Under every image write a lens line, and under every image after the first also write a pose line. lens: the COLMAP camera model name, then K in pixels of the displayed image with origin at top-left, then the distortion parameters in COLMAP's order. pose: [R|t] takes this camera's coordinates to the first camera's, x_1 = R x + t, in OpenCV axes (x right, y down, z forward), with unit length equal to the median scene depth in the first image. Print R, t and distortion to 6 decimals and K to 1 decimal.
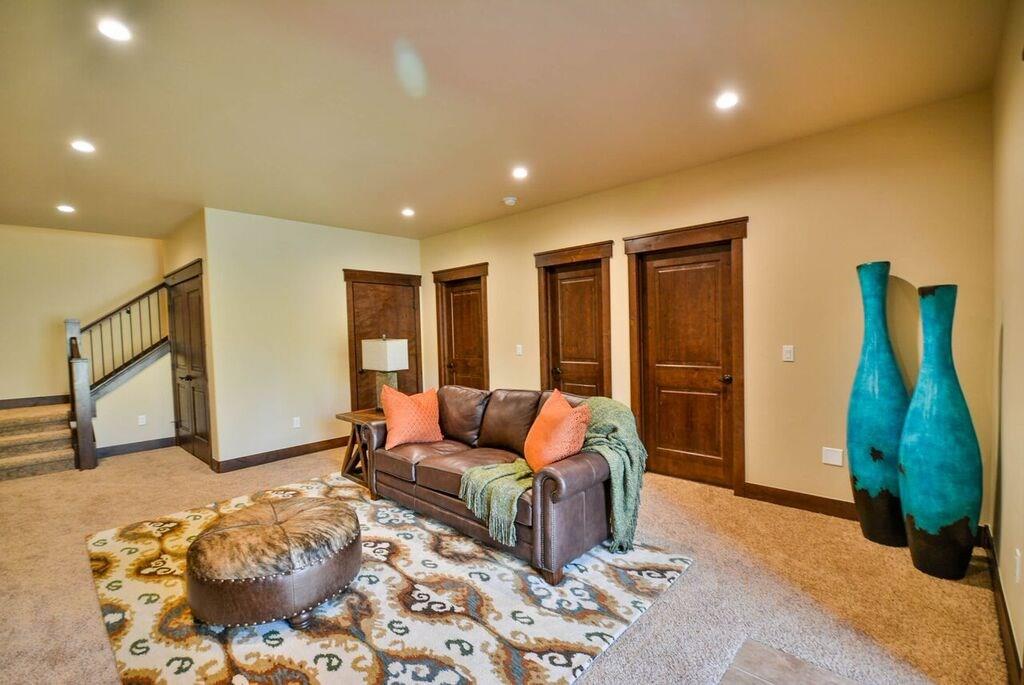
lens RADIAL K [[448.5, 0, 512.3], [0, 448.5, 347.1], [0, 0, 1]] dist [0.020519, -0.017913]
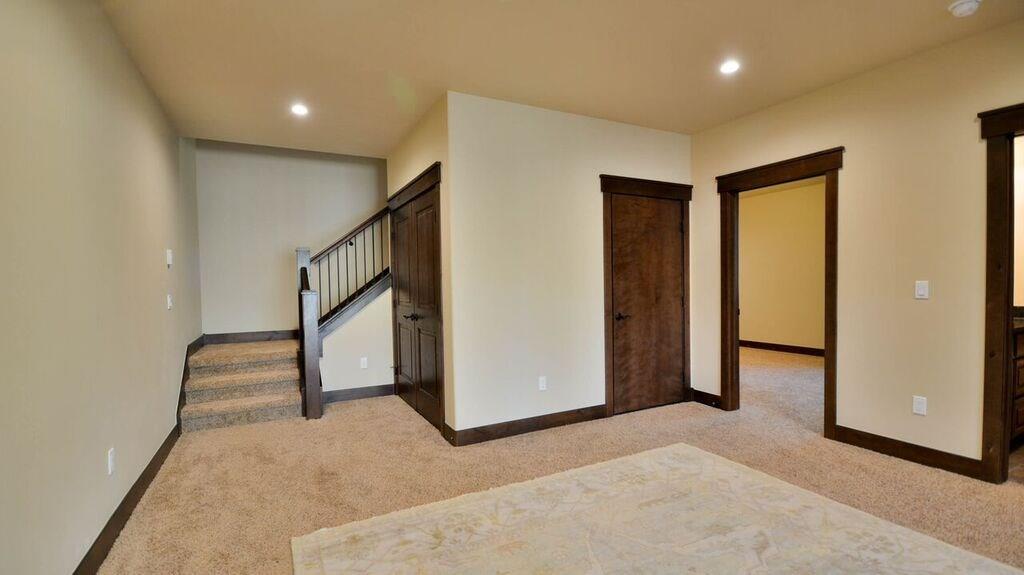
lens RADIAL K [[458.1, 0, 516.9], [0, 458.1, 295.2], [0, 0, 1]] dist [-0.027870, 0.000043]
pose [[0.944442, 0.023810, -0.327815, -0.255232], [-0.024047, 0.999705, 0.003329, 0.020895], [0.327797, 0.004739, 0.944736, 0.261166]]
